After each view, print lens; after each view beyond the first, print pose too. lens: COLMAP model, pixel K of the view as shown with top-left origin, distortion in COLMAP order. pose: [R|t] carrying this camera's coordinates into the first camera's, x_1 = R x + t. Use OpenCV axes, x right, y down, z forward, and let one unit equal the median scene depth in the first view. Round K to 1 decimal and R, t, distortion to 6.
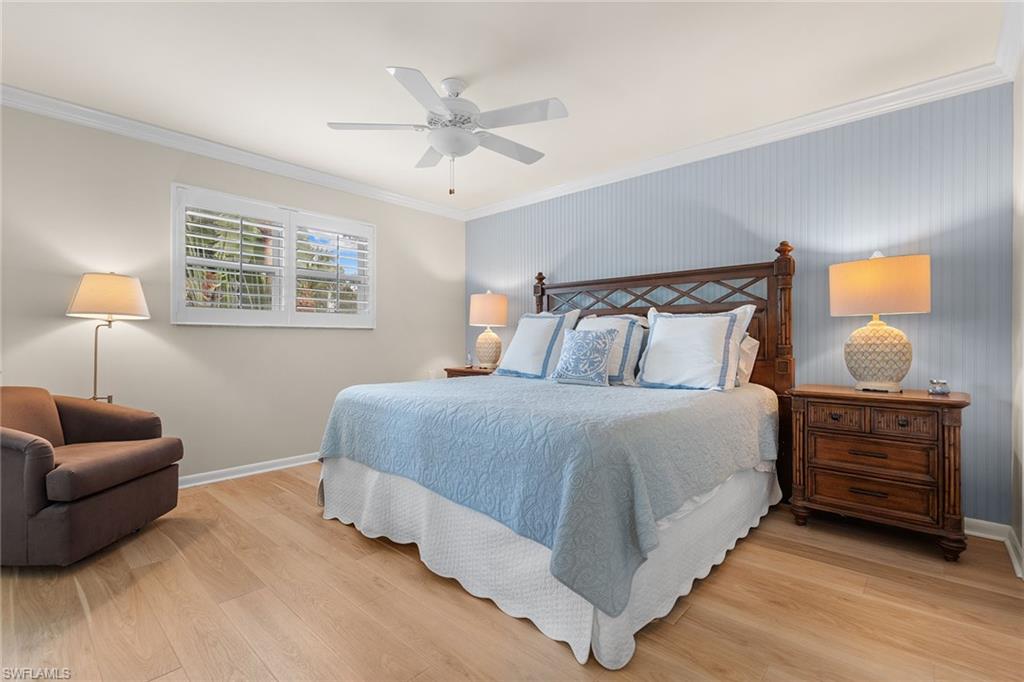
lens RADIAL K [[456.0, 0, 512.0], [0, 456.0, 341.0], [0, 0, 1]] dist [-0.017696, -0.000219]
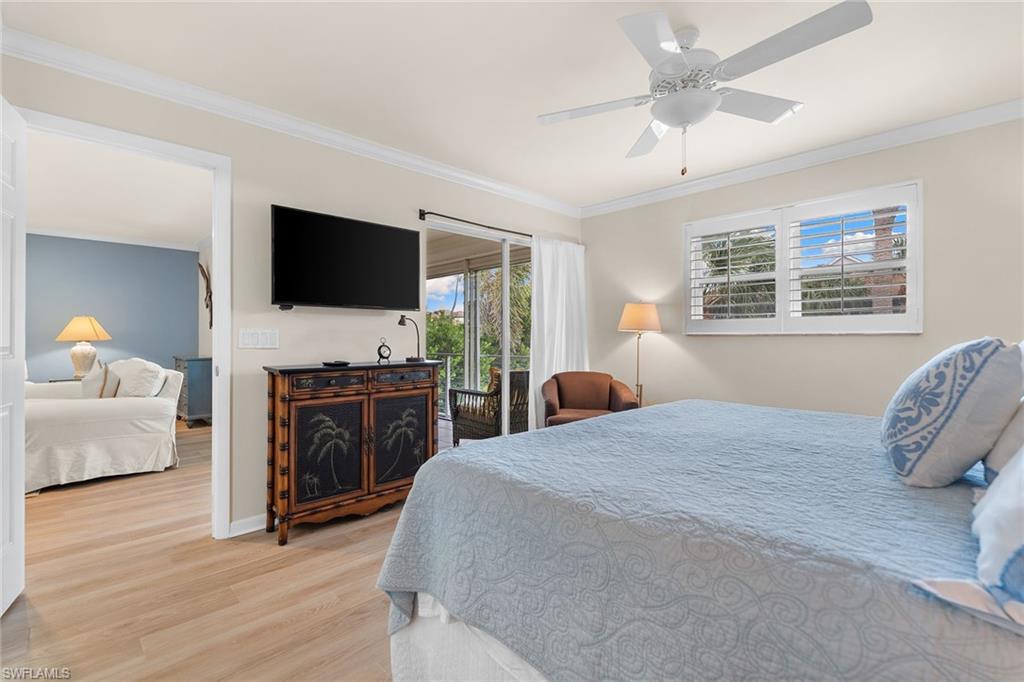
lens RADIAL K [[456.0, 0, 512.0], [0, 456.0, 341.0], [0, 0, 1]] dist [-0.017696, -0.000219]
pose [[-0.059792, 0.003882, -0.998203, 0.523148], [-0.004660, 0.999980, 0.004168, -0.021958], [0.998200, 0.004901, -0.059772, 0.562766]]
